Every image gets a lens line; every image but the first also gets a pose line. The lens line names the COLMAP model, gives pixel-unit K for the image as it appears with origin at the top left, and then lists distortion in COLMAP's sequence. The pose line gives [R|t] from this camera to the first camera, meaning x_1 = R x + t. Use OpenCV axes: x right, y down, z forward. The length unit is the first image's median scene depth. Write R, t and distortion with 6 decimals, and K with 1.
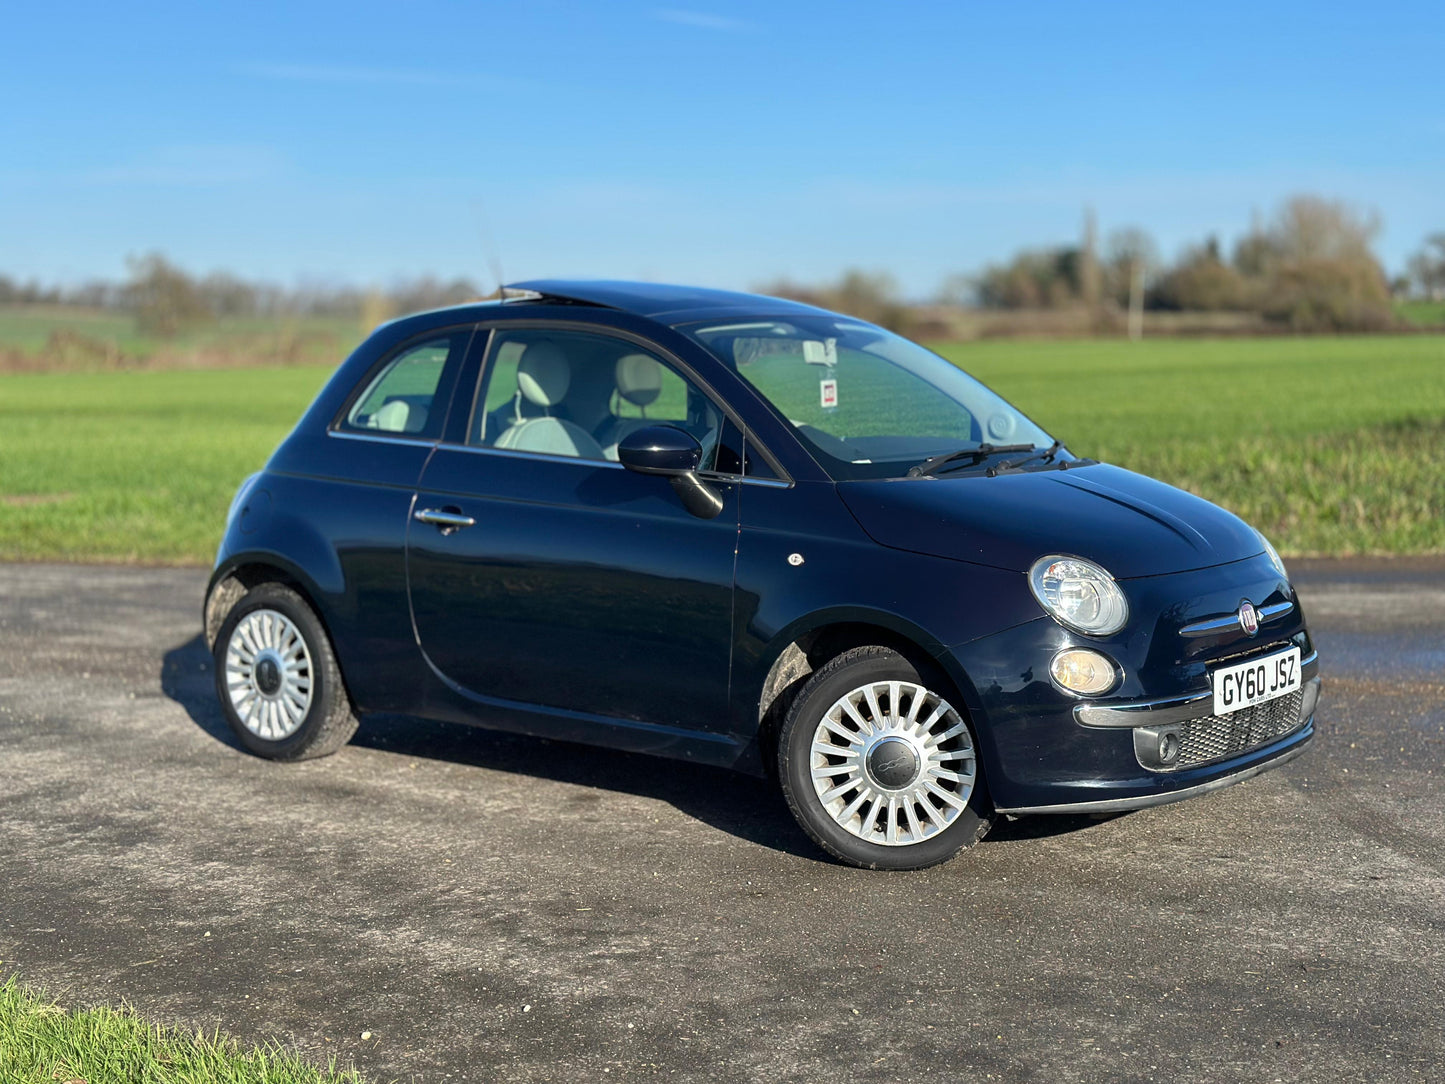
lens RADIAL K [[2056.6, 0, 712.5], [0, 2056.6, 546.8], [0, 0, 1]] dist [0.077251, 0.000000]
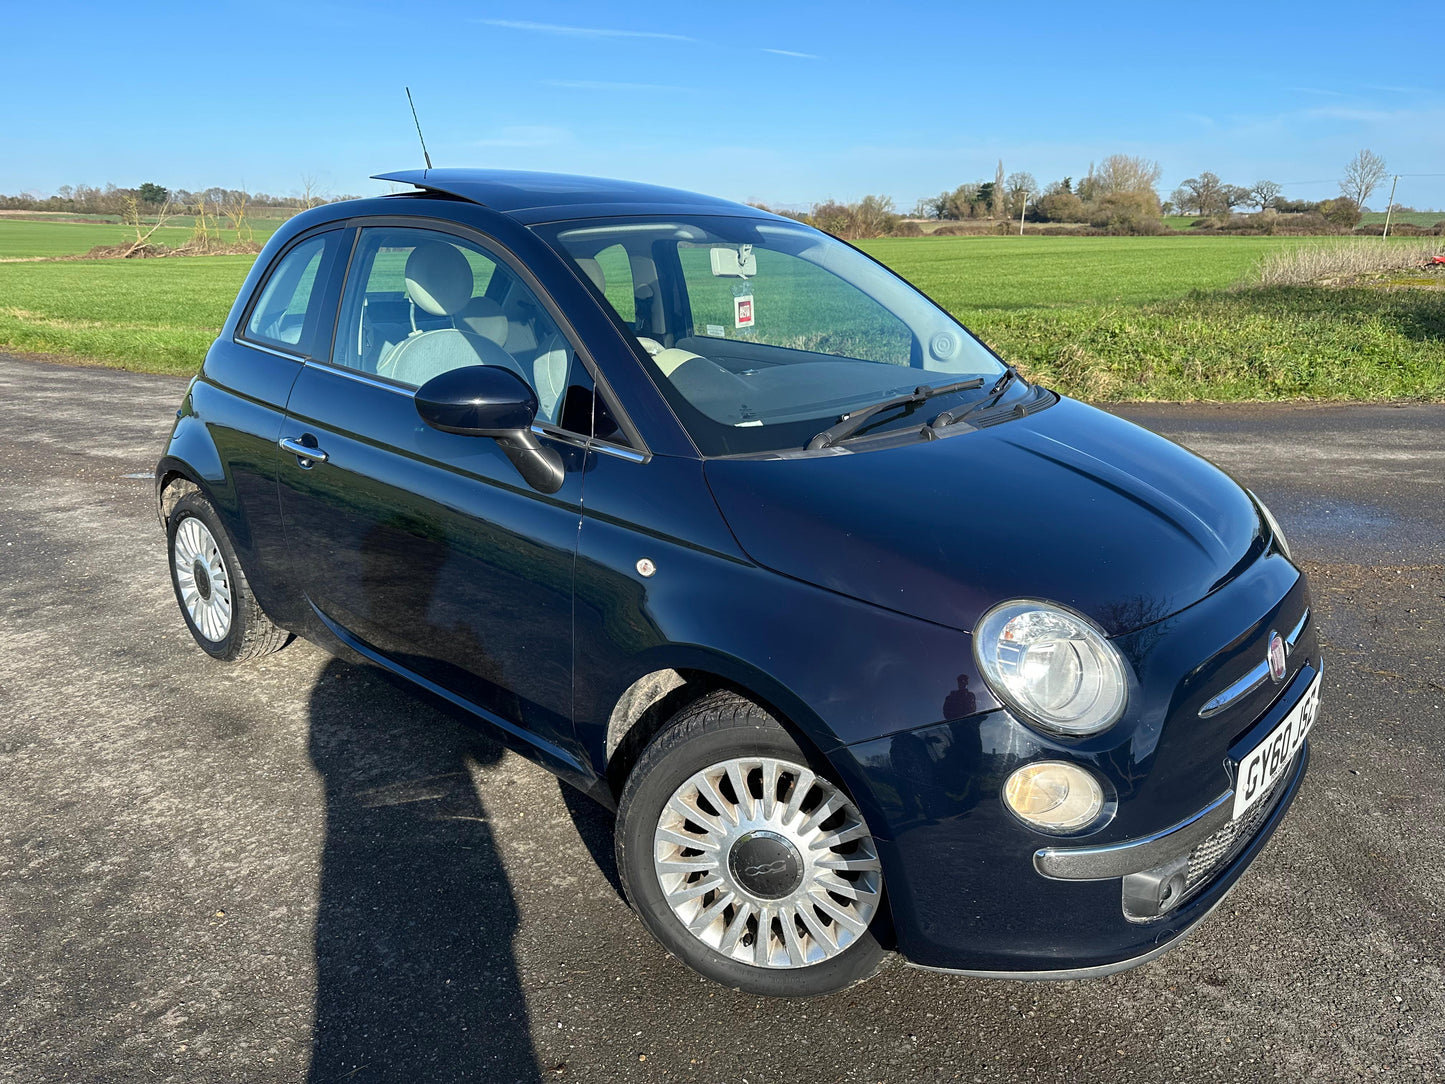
lens RADIAL K [[1023.0, 0, 723.0], [0, 1023.0, 546.1], [0, 0, 1]] dist [0.042079, -0.060073]
pose [[0.997690, 0.028624, -0.061609, 0.075683], [-0.016163, 0.980873, 0.193974, -0.060131], [0.065983, -0.192531, 0.979070, 0.553717]]
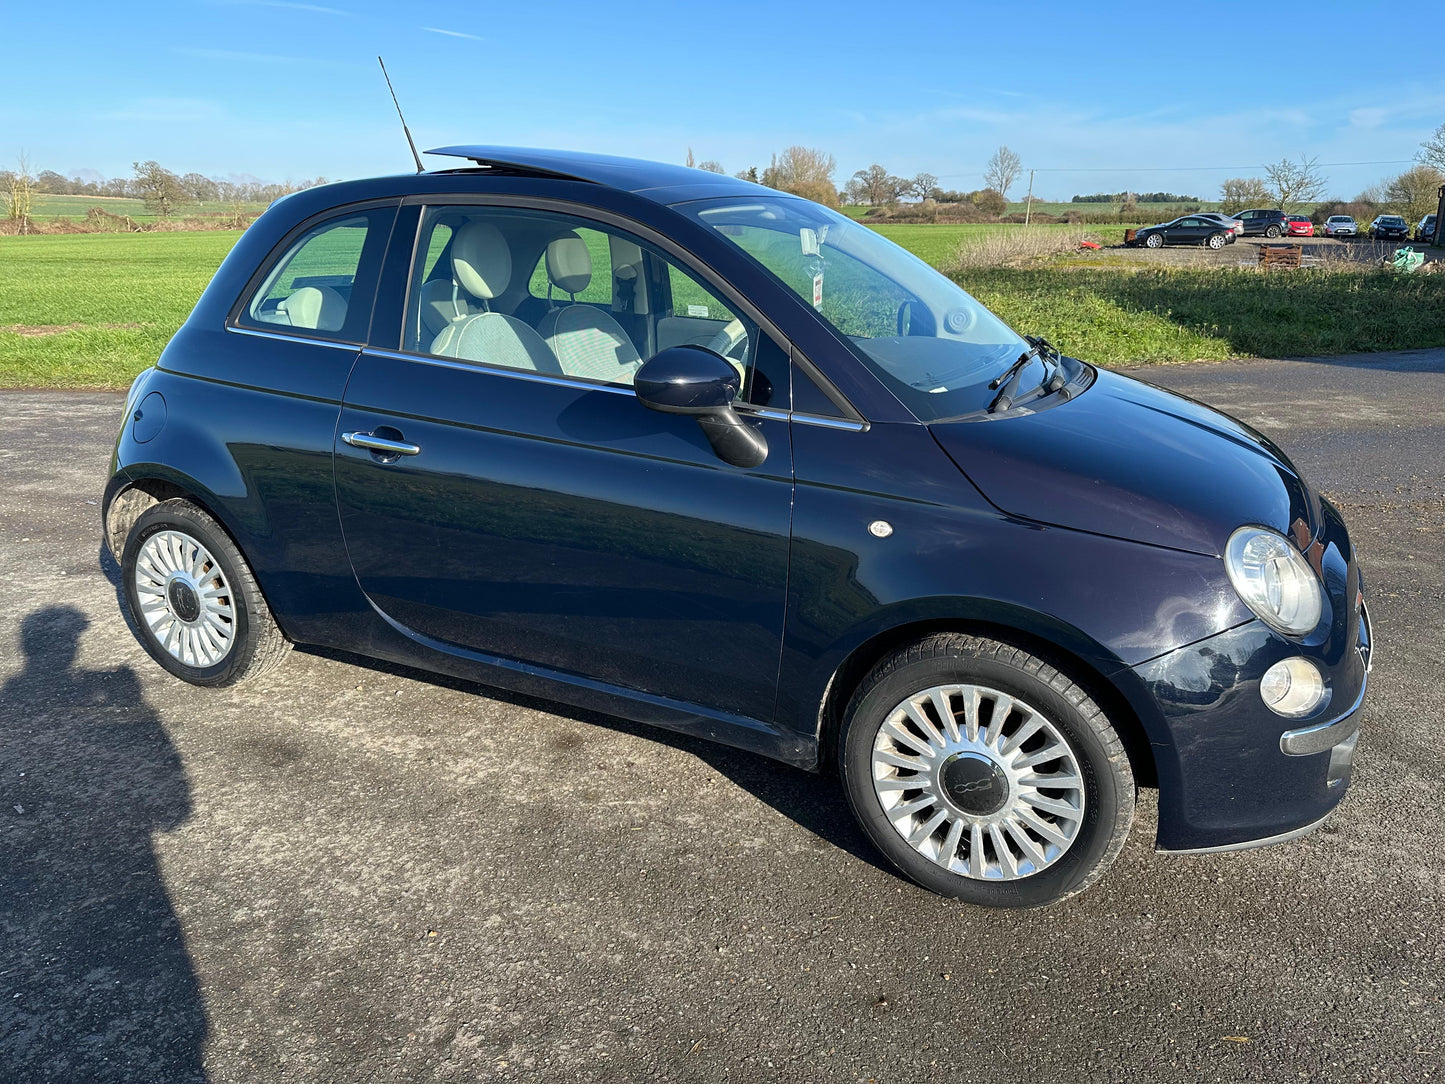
lens RADIAL K [[1023.0, 0, 723.8], [0, 1023.0, 541.3], [0, 0, 1]] dist [0.042079, -0.060073]
pose [[0.976413, -0.050076, 0.210024, -0.081729], [0.006944, 0.979512, 0.201264, -0.056058], [-0.215799, -0.195058, 0.956757, 0.549617]]
